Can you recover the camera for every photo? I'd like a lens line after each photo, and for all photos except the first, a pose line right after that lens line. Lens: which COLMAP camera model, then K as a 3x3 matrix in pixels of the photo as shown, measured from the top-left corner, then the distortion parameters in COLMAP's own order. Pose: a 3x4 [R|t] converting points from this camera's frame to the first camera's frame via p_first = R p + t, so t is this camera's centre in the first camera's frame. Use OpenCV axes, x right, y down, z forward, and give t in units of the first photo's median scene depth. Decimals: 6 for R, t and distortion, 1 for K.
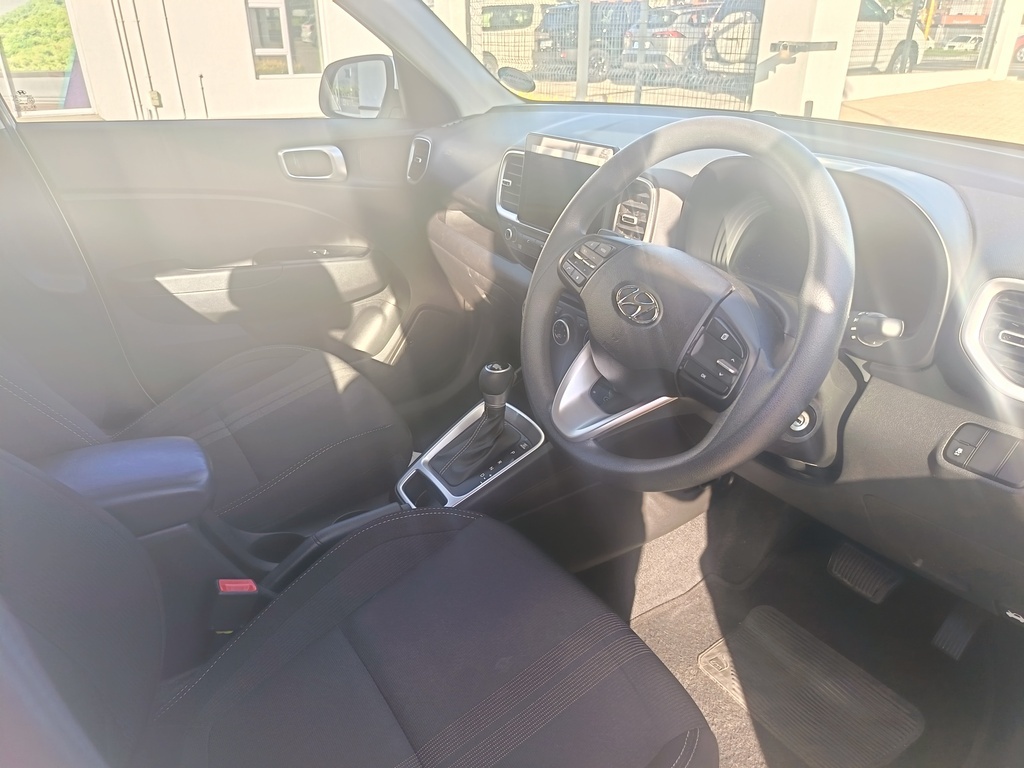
lens RADIAL K [[722.6, 0, 519.0], [0, 722.6, 384.8], [0, 0, 1]] dist [0.045756, -0.049523]
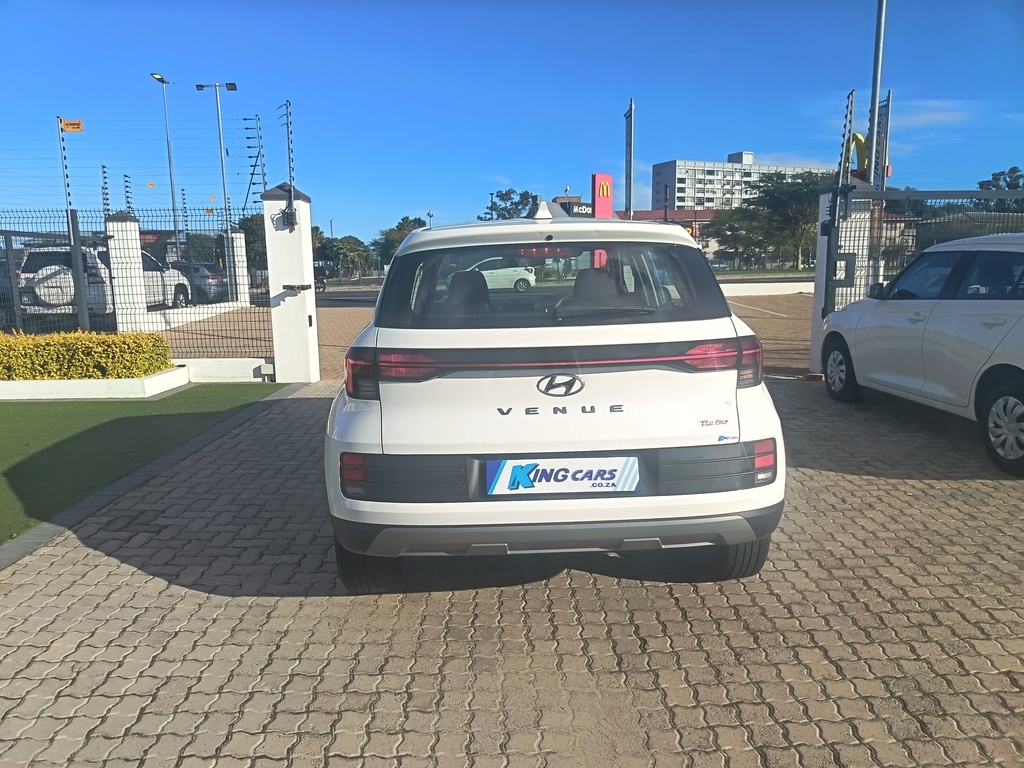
lens RADIAL K [[722.6, 0, 521.3], [0, 722.6, 381.9], [0, 0, 1]] dist [0.045756, -0.049523]
pose [[0.502351, -0.143690, 0.852641, -0.456040], [0.394219, 0.915705, -0.077944, 0.050776], [-0.769568, 0.375283, 0.516651, -0.126298]]
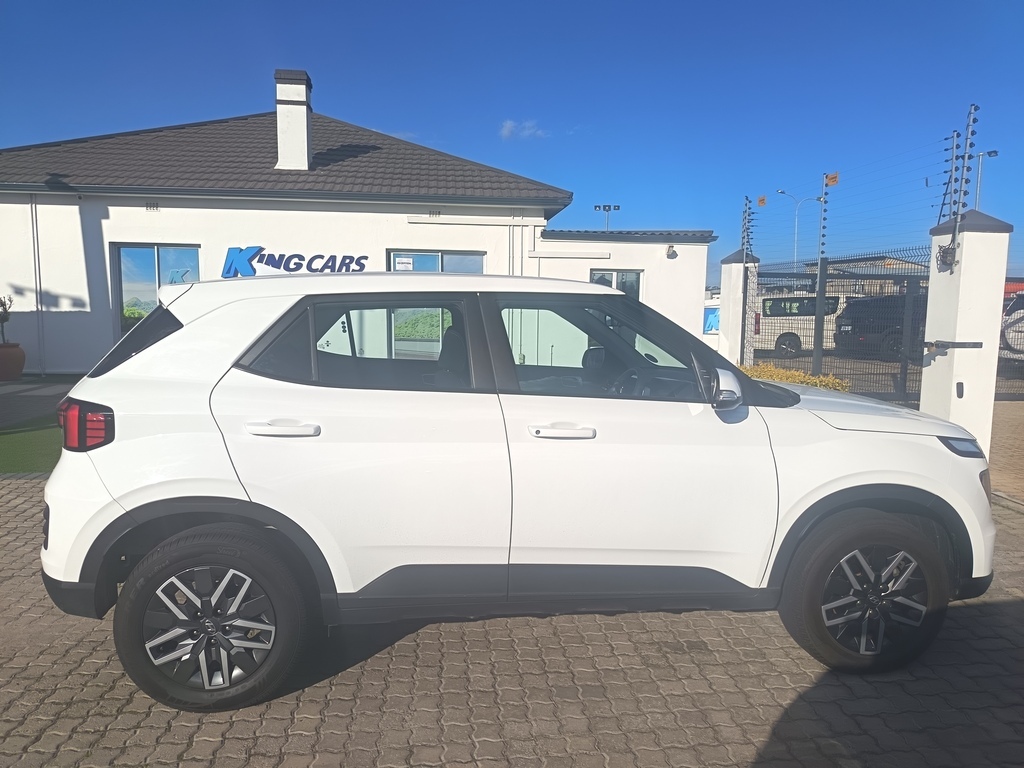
lens RADIAL K [[722.6, 0, 510.3], [0, 722.6, 379.6], [0, 0, 1]] dist [0.045756, -0.049523]
pose [[0.897271, 0.059672, -0.437429, 0.129128], [-0.207921, 0.931175, -0.299469, 0.091138], [0.389453, 0.359655, 0.847923, -0.234158]]
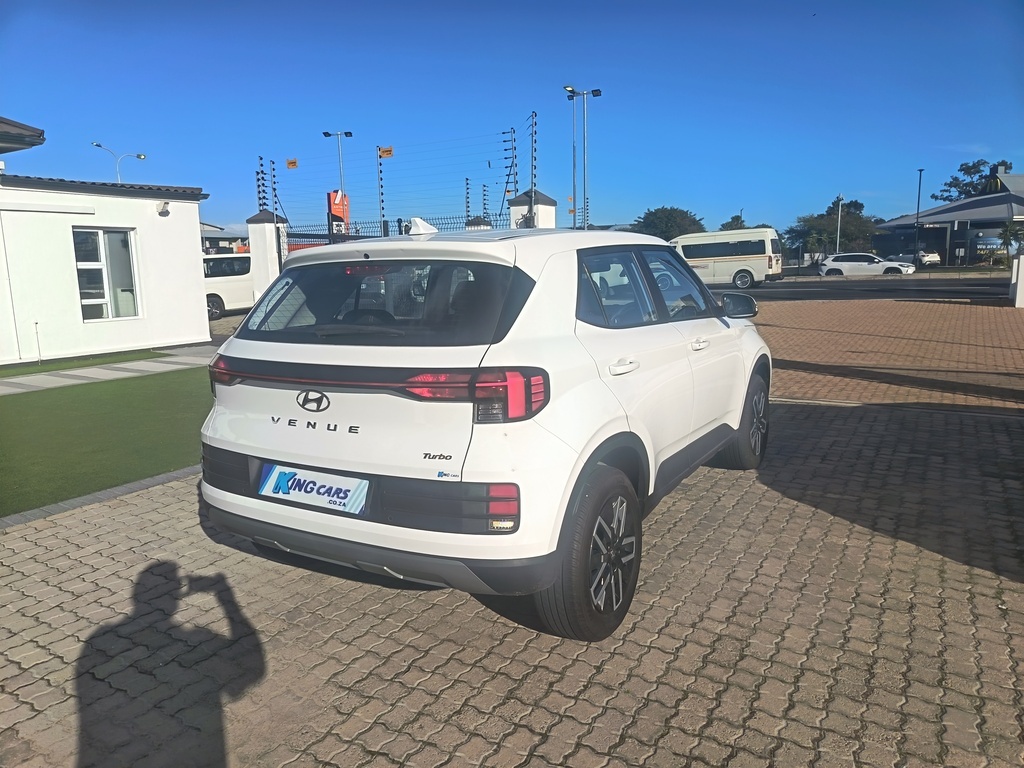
lens RADIAL K [[722.6, 0, 516.2], [0, 722.6, 387.6], [0, 0, 1]] dist [0.045756, -0.049523]
pose [[0.893608, -0.094225, 0.438847, -0.265462], [0.216666, 0.946816, -0.237897, 0.117865], [-0.393092, 0.307669, 0.866498, -0.279117]]
